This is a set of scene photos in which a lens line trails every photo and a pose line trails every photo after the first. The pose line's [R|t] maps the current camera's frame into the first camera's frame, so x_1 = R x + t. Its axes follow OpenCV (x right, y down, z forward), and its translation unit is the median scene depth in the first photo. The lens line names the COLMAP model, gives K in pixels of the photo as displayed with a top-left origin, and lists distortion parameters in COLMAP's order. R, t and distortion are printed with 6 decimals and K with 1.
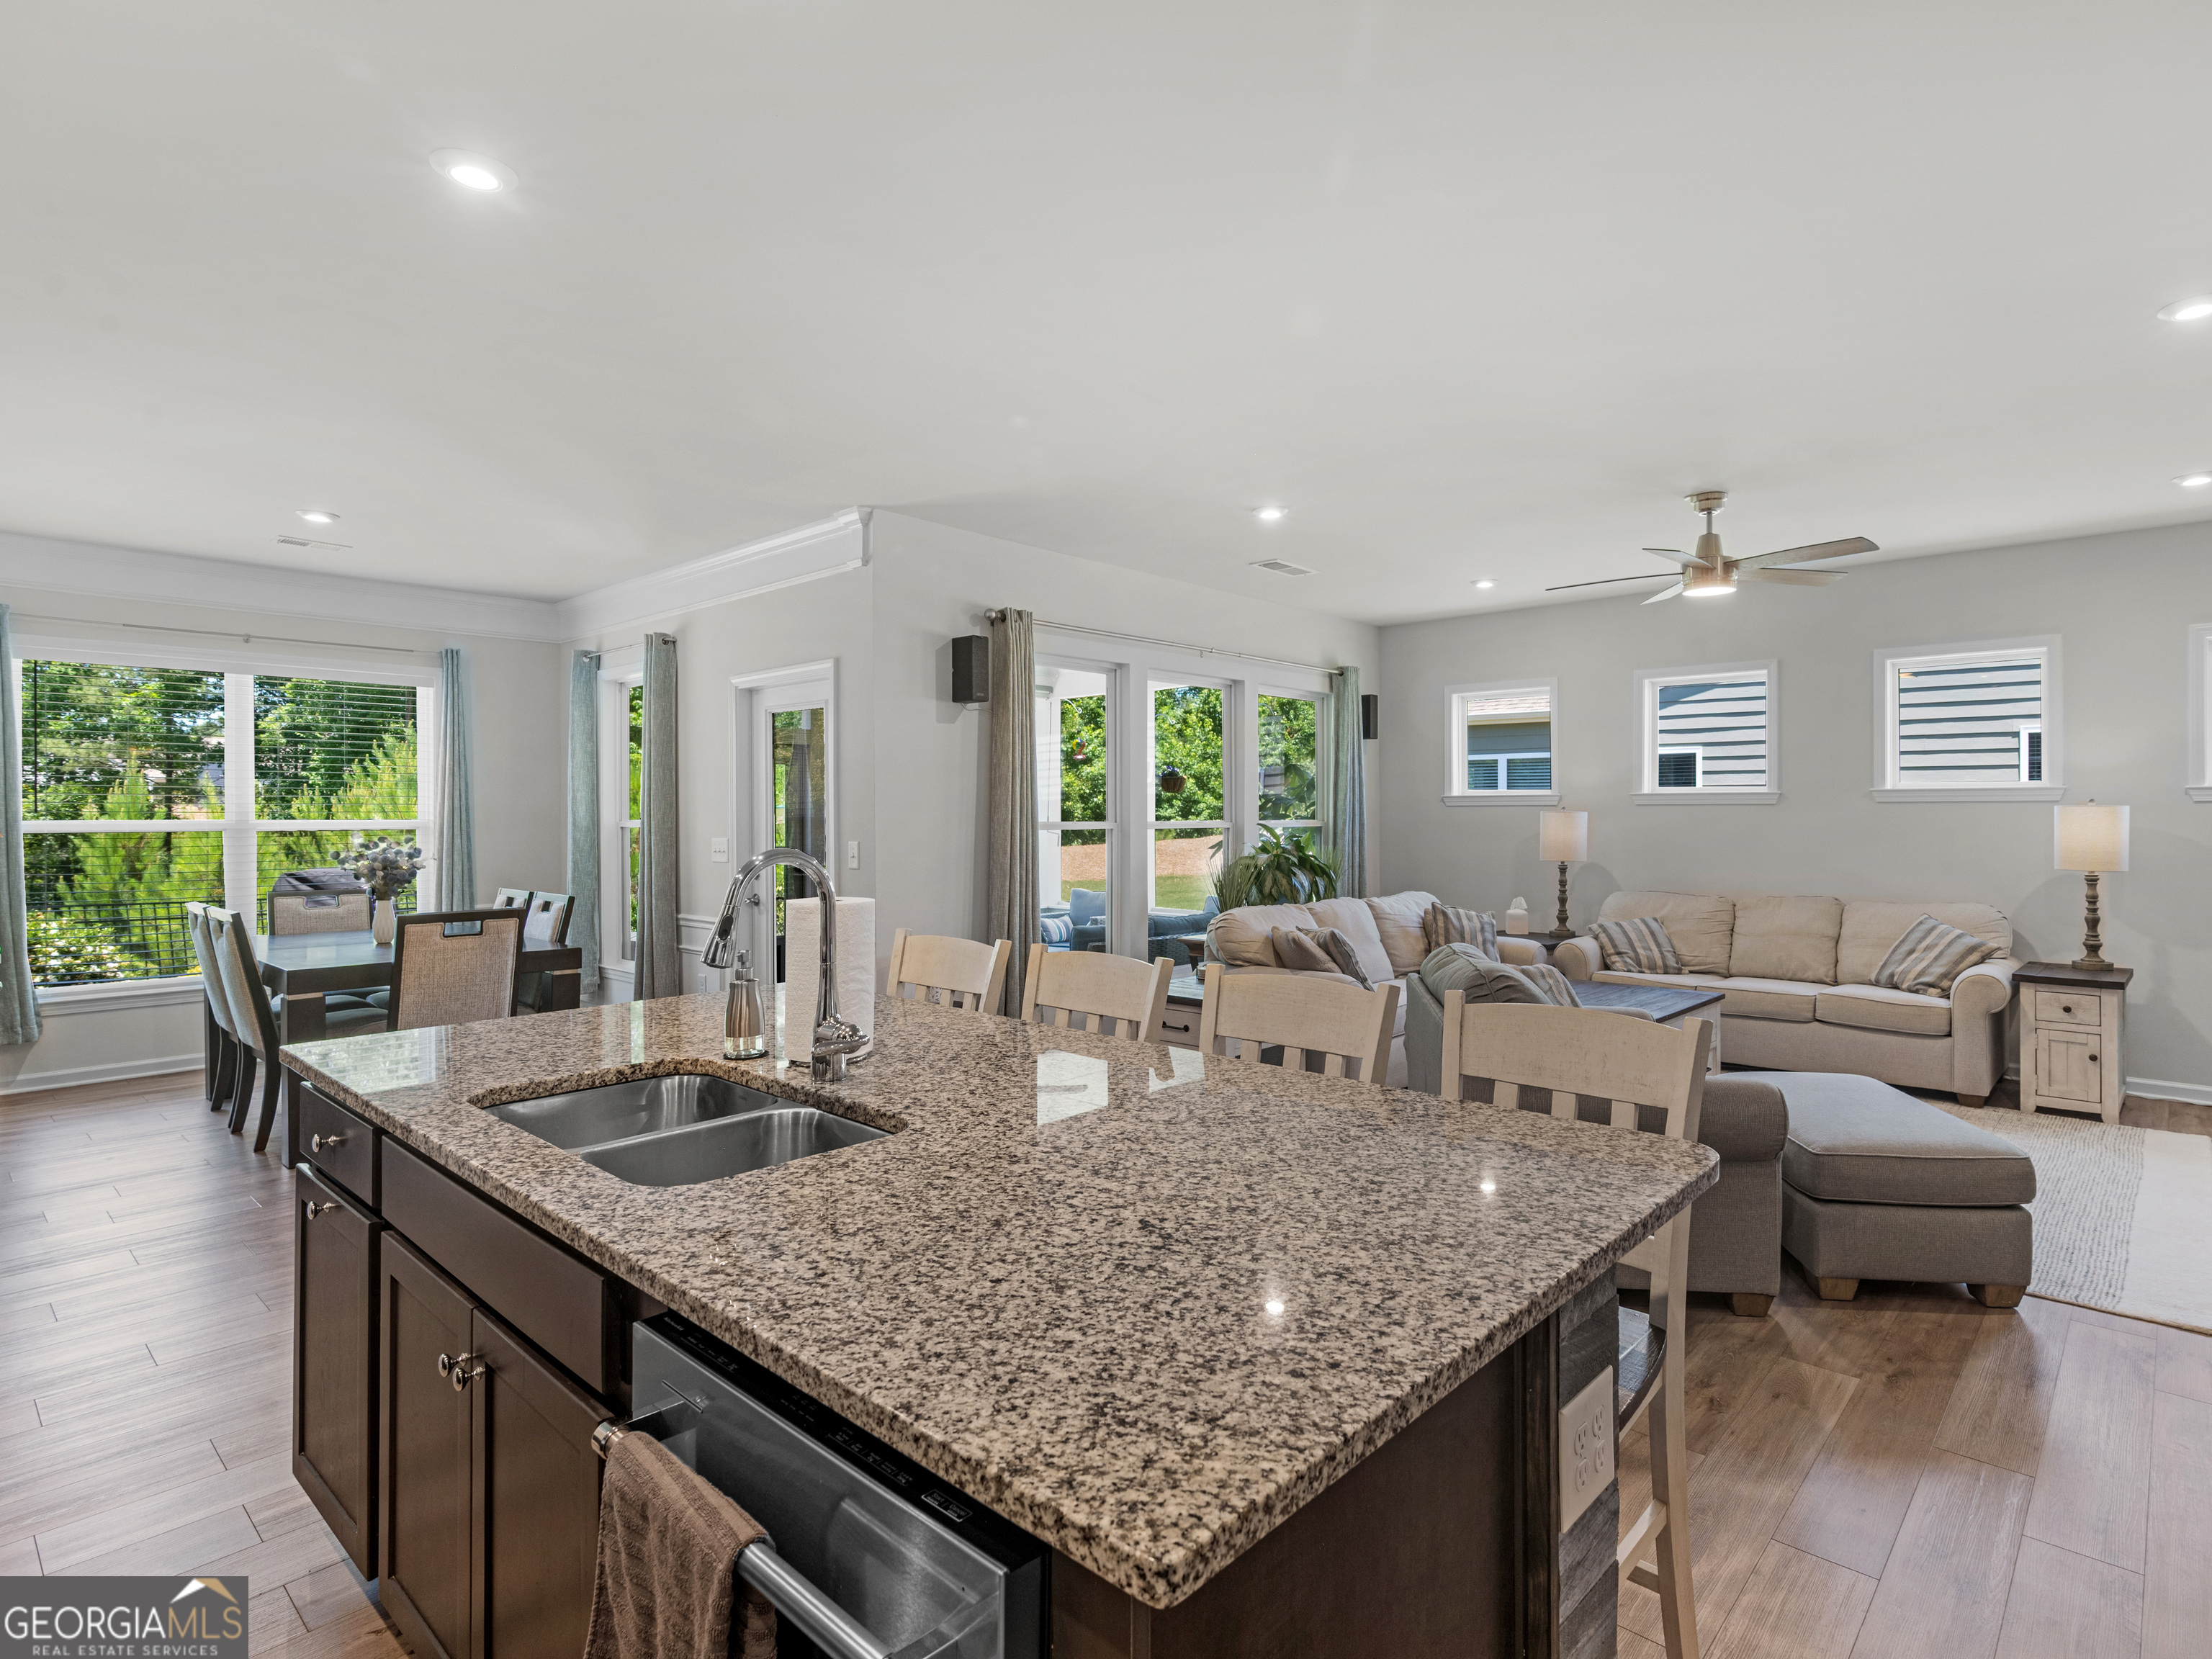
lens RADIAL K [[1122.5, 0, 1196.0], [0, 1122.5, 815.8], [0, 0, 1]] dist [0.001190, 0.000782]
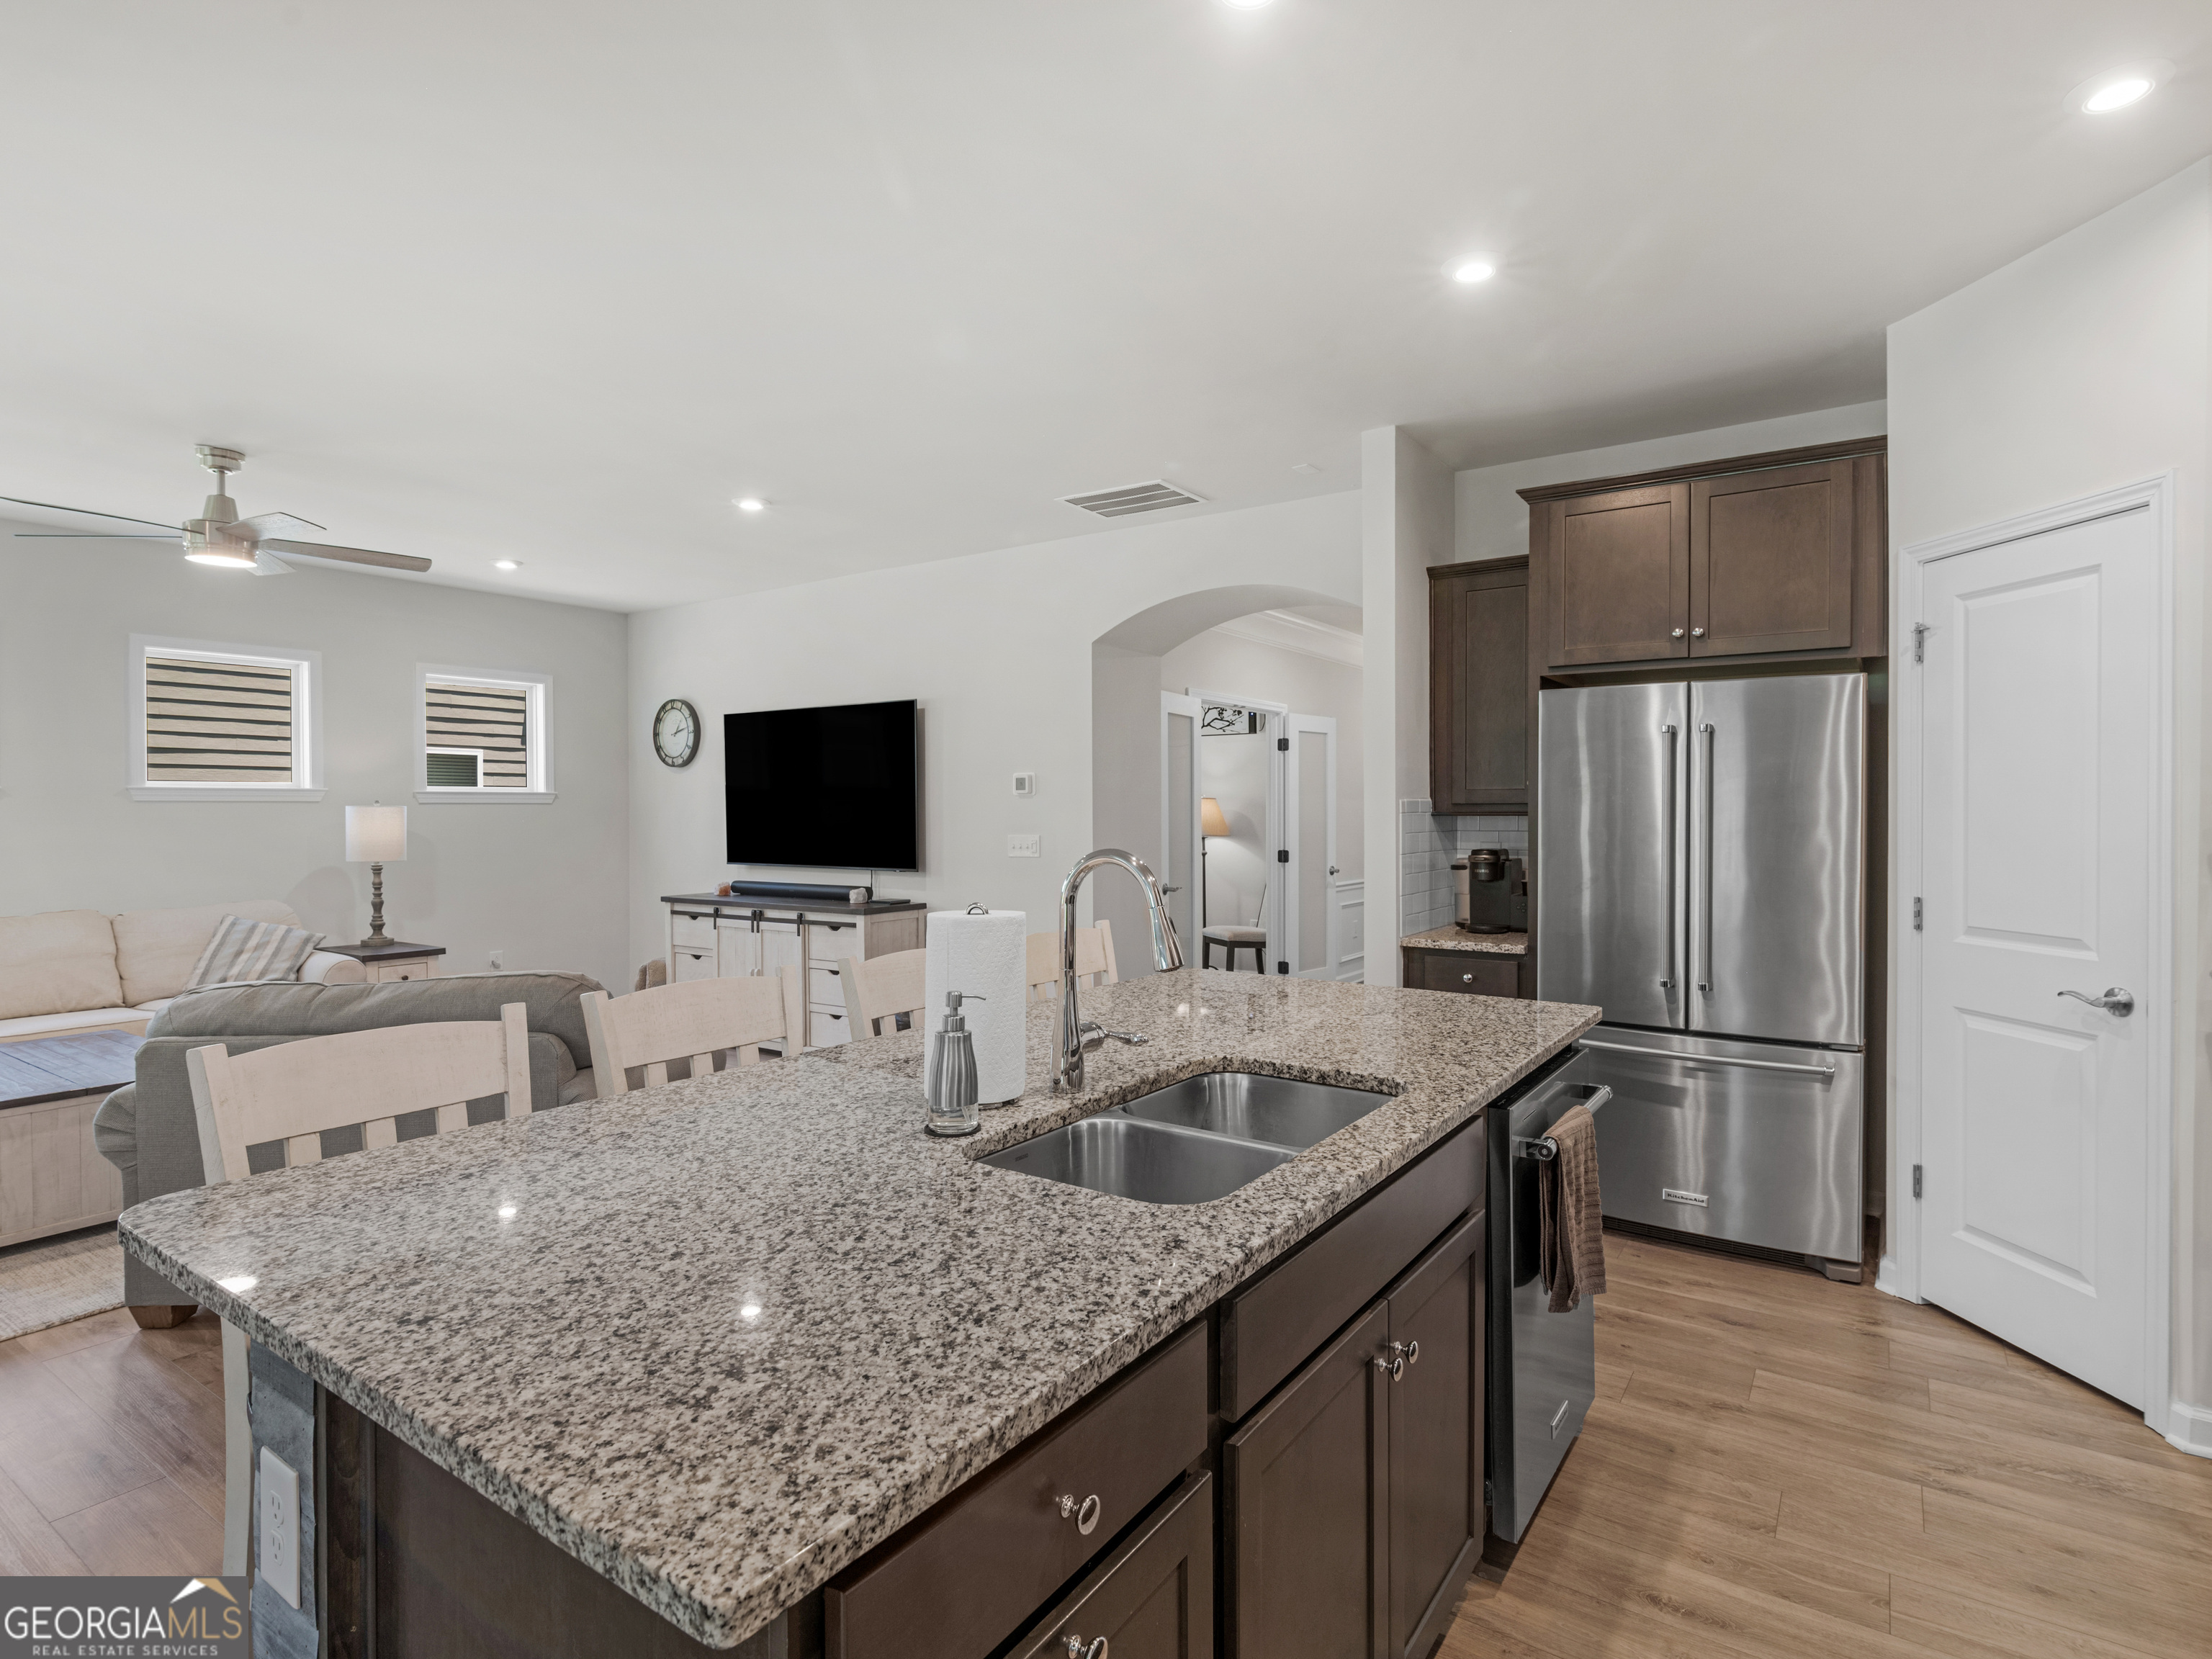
lens RADIAL K [[1122.5, 0, 1126.9], [0, 1122.5, 818.8], [0, 0, 1]] dist [0.001190, 0.000782]
pose [[-0.126167, -0.006609, 0.991987, -0.449351], [0.003689, 0.999968, 0.007131, -0.001065], [-0.992002, 0.004559, -0.126139, 0.360463]]
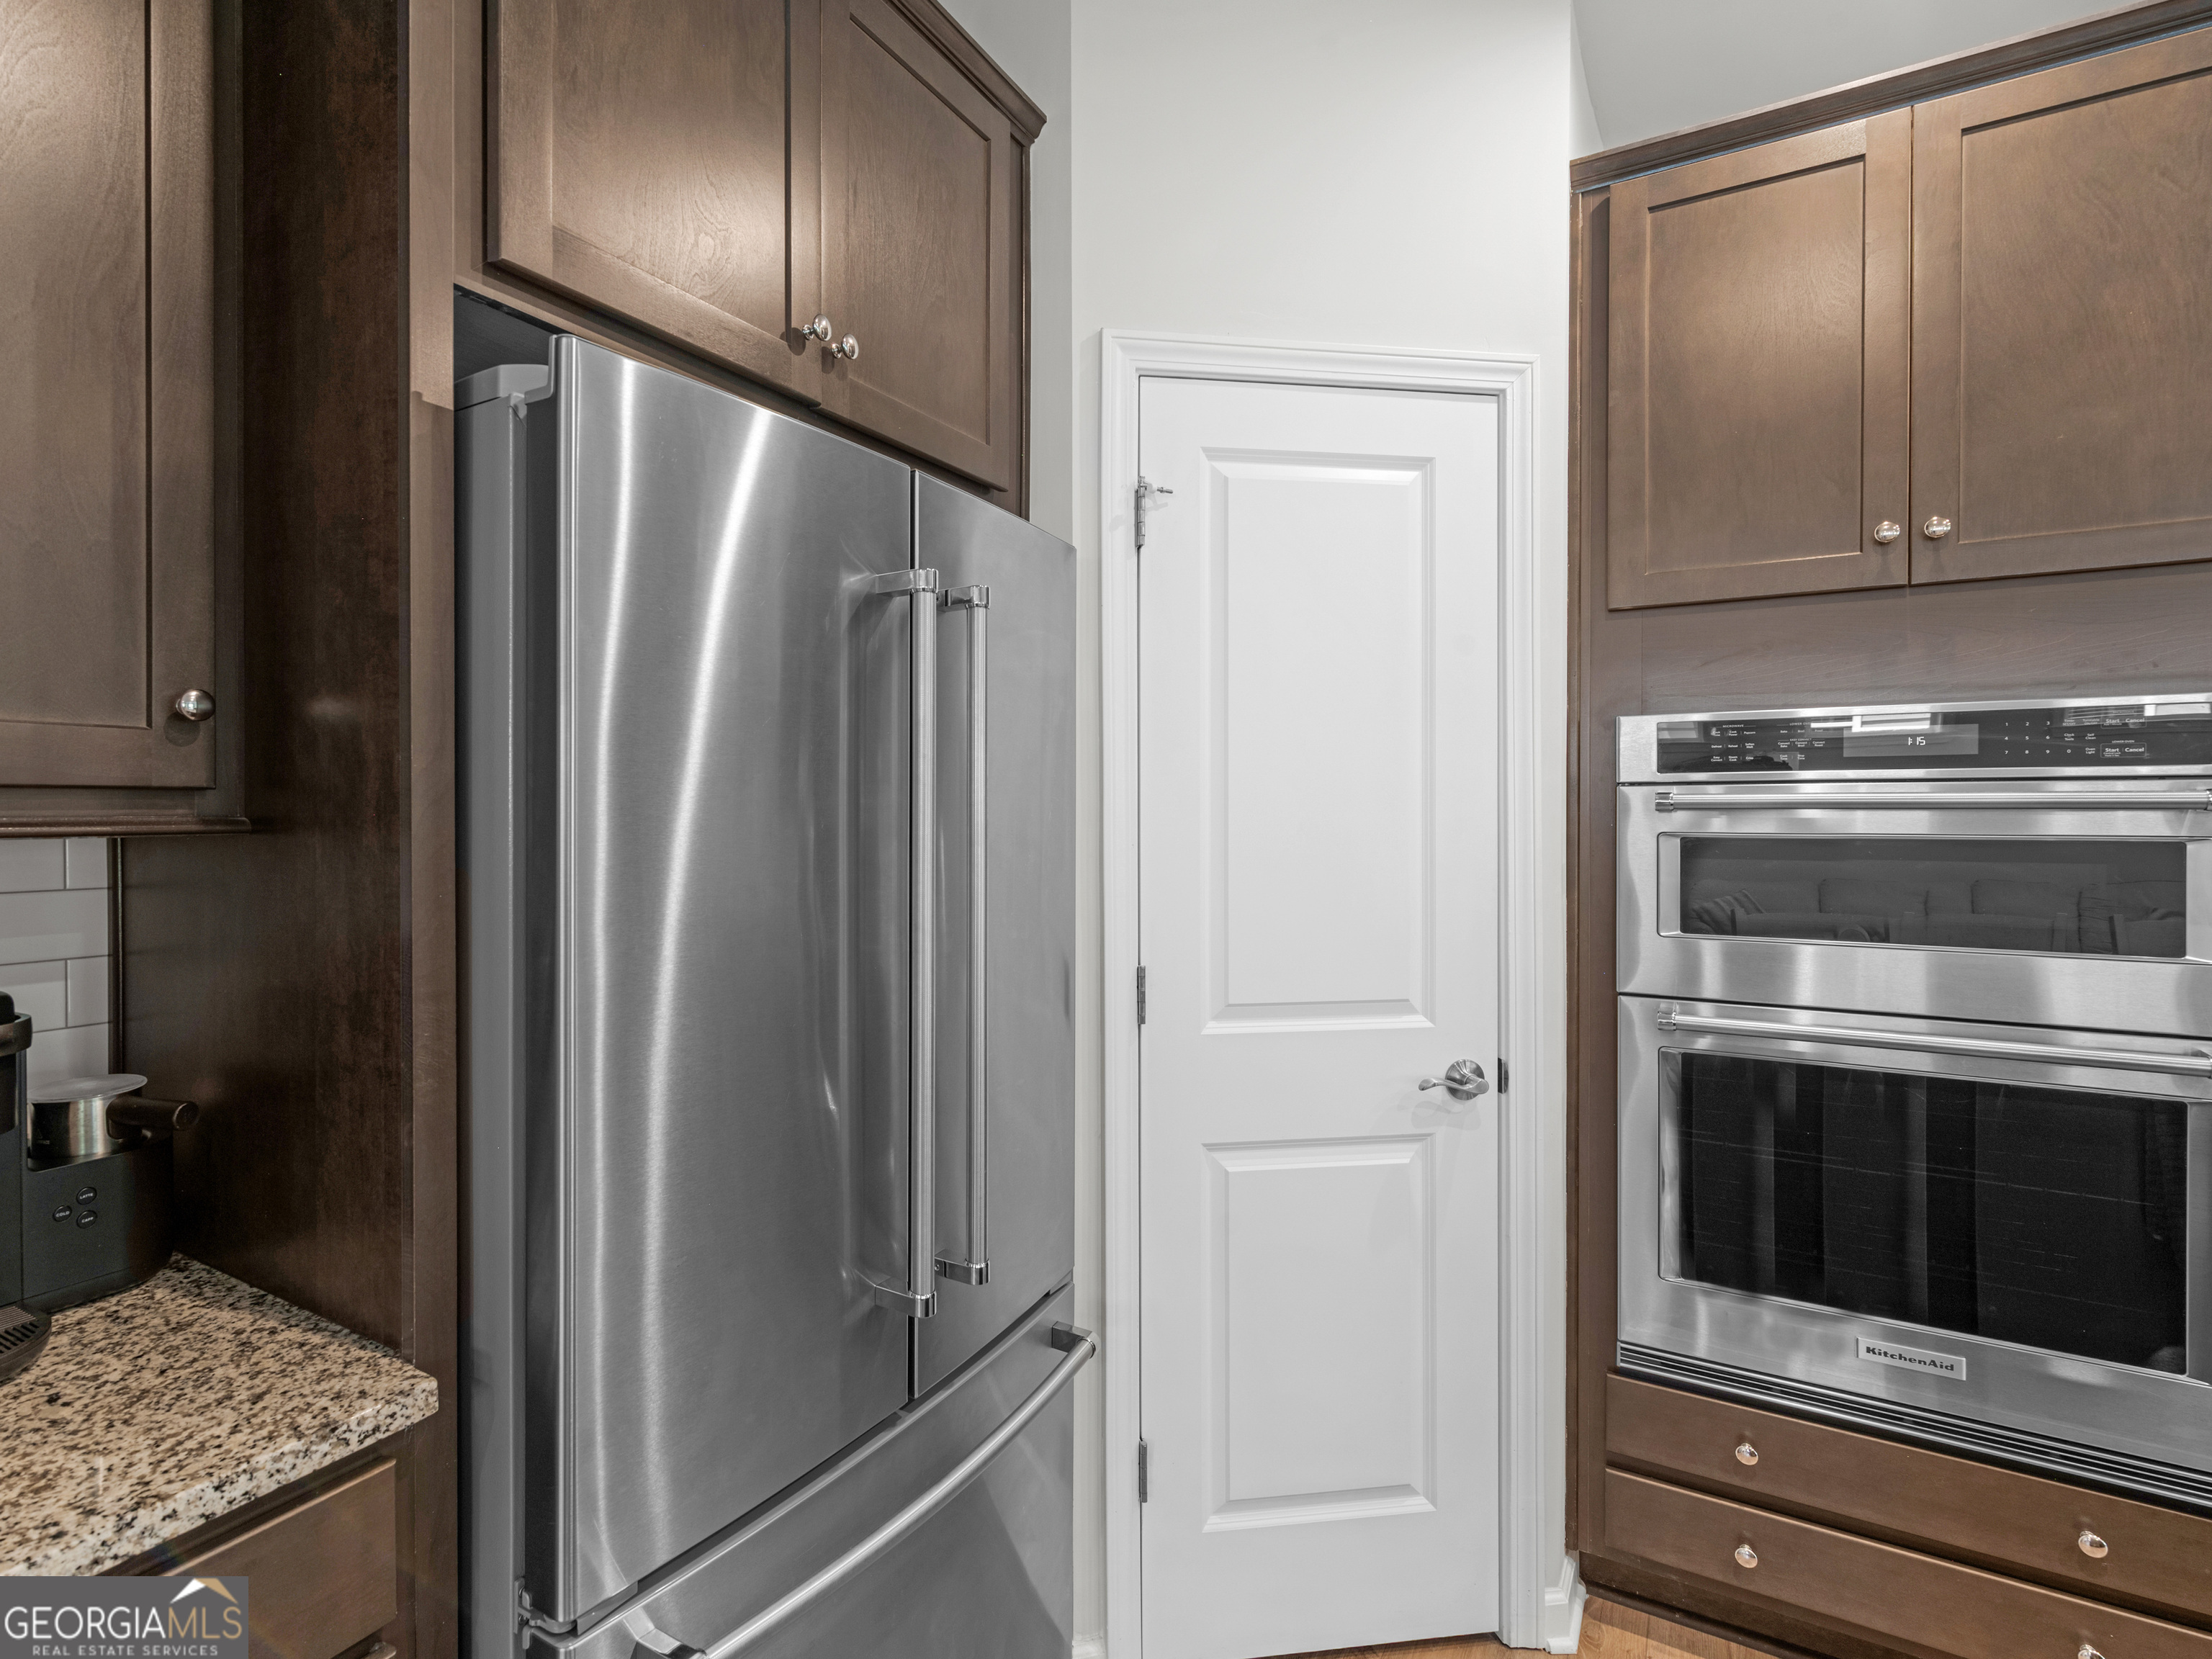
lens RADIAL K [[1122.5, 0, 993.7], [0, 1122.5, 816.6], [0, 0, 1]] dist [0.001190, 0.000782]
pose [[-0.988464, 0.004352, -0.151393, 0.158311], [0.003955, 0.999988, 0.002919, 0.000391], [0.151404, 0.002286, -0.988469, 0.199728]]
